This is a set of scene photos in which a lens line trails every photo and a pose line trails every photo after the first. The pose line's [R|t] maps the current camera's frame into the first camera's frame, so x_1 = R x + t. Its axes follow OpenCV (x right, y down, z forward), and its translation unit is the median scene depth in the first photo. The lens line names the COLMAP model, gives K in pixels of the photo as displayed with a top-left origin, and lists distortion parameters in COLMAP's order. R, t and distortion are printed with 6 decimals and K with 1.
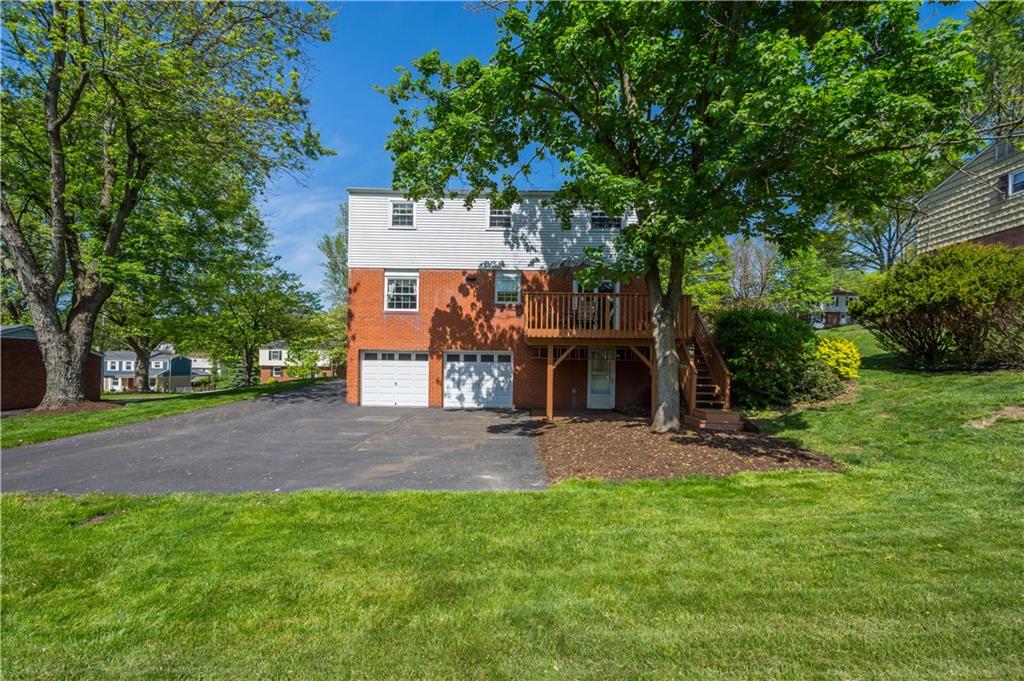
lens RADIAL K [[447.8, 0, 512.5], [0, 447.8, 362.6], [0, 0, 1]] dist [0.001634, 0.000284]
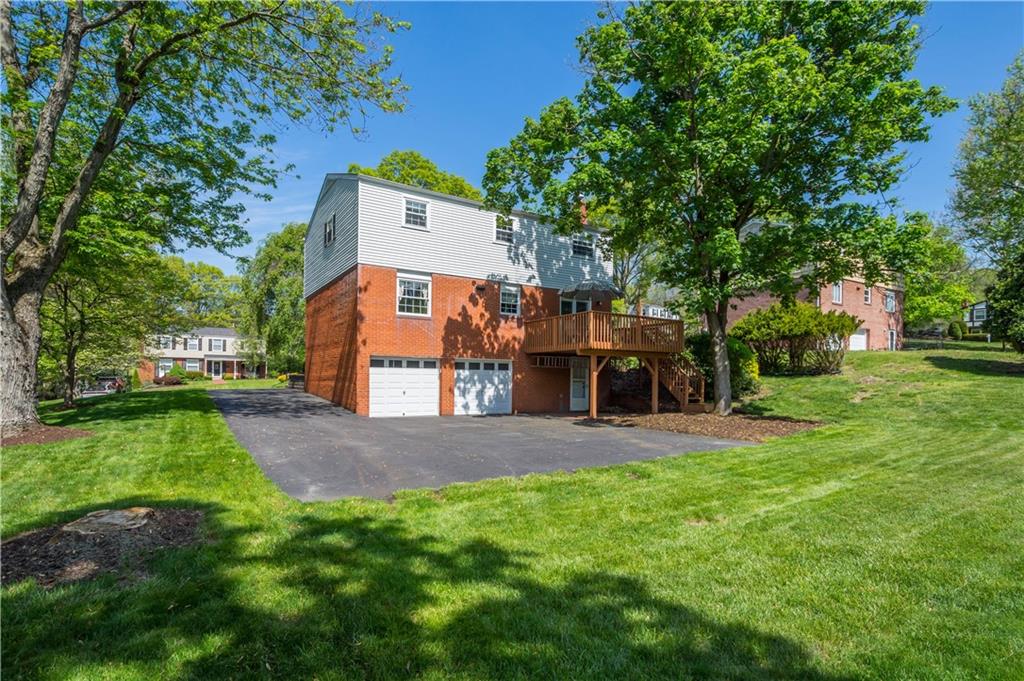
lens RADIAL K [[535.0, 0, 512.3], [0, 535.0, 383.8], [0, 0, 1]] dist [-0.001292, -0.000667]
pose [[0.827712, -0.009124, 0.561079, -0.711142], [0.002172, 0.999912, 0.013055, 0.013902], [-0.561149, -0.009587, 0.827659, -0.051004]]
